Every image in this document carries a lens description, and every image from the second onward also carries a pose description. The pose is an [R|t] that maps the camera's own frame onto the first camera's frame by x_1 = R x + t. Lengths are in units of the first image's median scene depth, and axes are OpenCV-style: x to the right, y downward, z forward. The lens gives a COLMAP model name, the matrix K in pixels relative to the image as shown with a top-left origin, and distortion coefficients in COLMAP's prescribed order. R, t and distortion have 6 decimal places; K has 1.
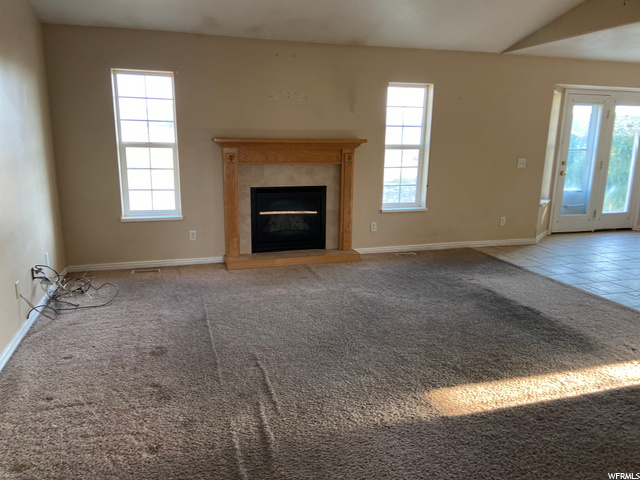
lens RADIAL K [[481.8, 0, 320.0], [0, 481.8, 240.0], [0, 0, 1]] dist [0.058507, -0.005053]
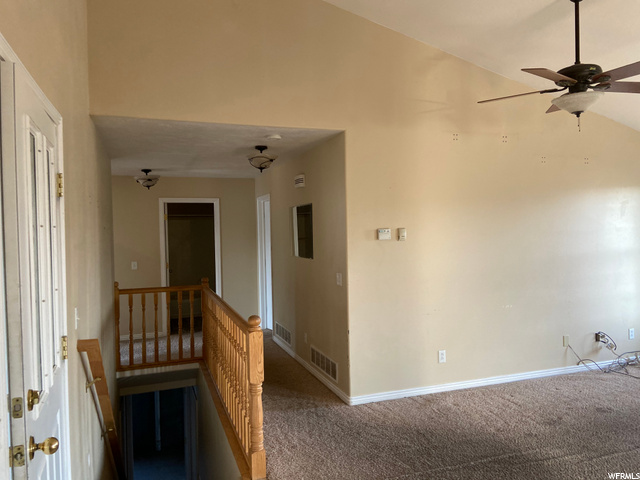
lens RADIAL K [[481.8, 0, 320.0], [0, 481.8, 240.0], [0, 0, 1]] dist [0.058507, -0.005053]
pose [[0.051027, -0.000334, -0.998697, 0.961305], [-0.186729, 0.982362, -0.009869, -0.050460], [0.981085, 0.186989, 0.050065, 0.170056]]
